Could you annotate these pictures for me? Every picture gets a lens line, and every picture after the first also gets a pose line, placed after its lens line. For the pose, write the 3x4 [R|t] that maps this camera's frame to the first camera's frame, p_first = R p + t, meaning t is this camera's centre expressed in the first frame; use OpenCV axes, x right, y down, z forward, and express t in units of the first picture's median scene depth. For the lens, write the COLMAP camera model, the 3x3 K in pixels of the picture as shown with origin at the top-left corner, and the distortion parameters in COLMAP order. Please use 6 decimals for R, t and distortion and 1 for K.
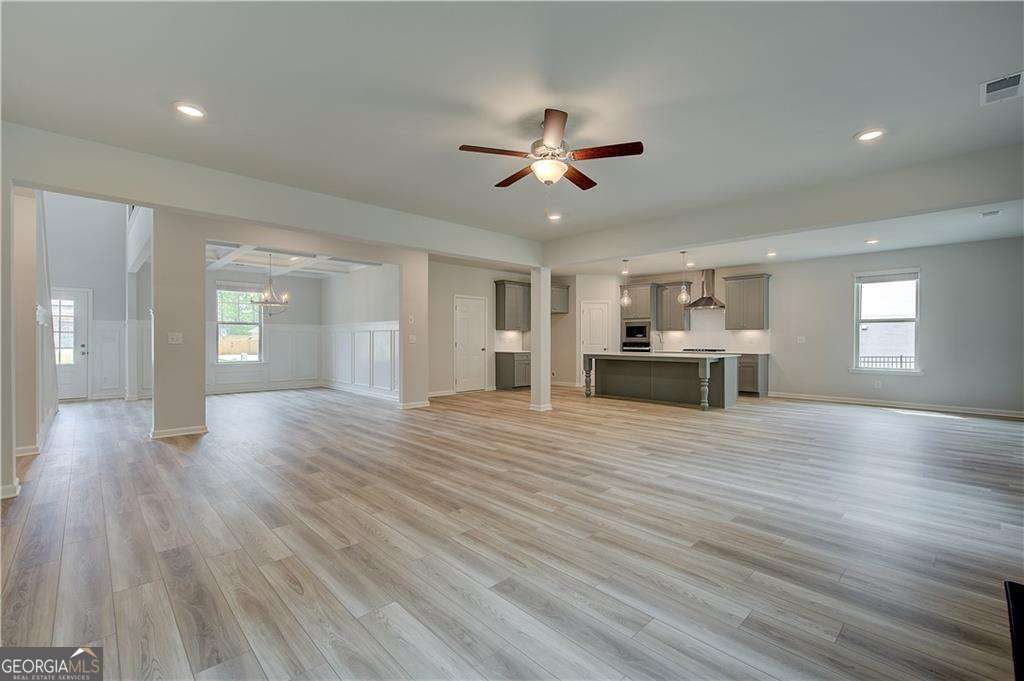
lens RADIAL K [[430.7, 0, 520.6], [0, 430.7, 337.8], [0, 0, 1]] dist [-0.003892, 0.001687]
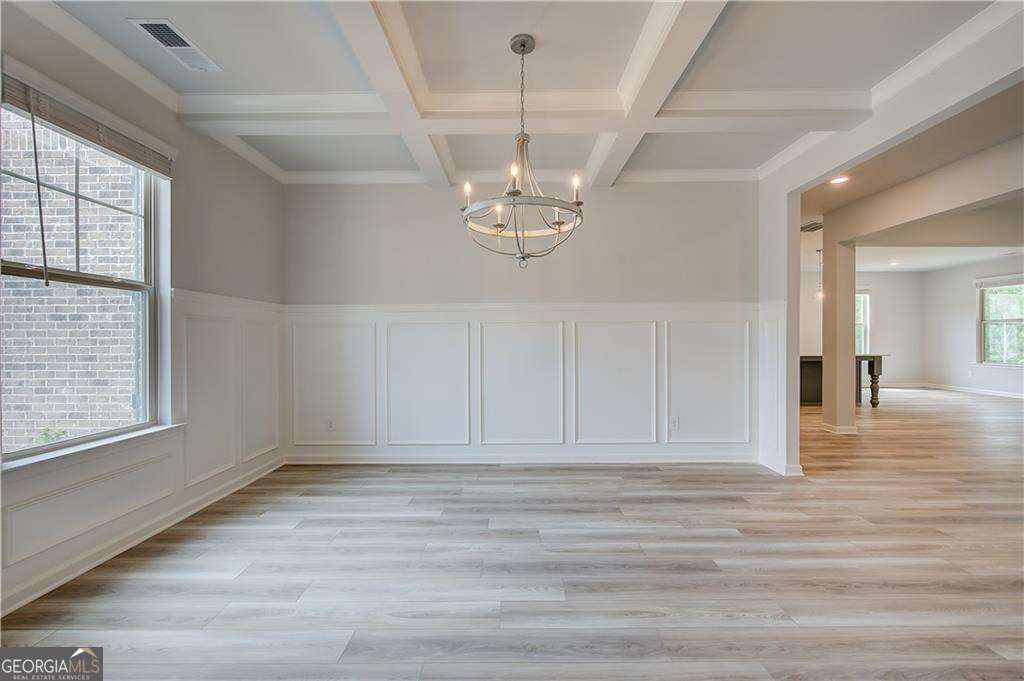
lens RADIAL K [[430.7, 0, 508.8], [0, 430.7, 342.1], [0, 0, 1]] dist [-0.003892, 0.001687]
pose [[0.682044, -0.008589, 0.731261, -0.905271], [0.005184, 0.999963, 0.006910, 0.002497], [-0.731293, -0.000922, 0.682063, 0.909096]]
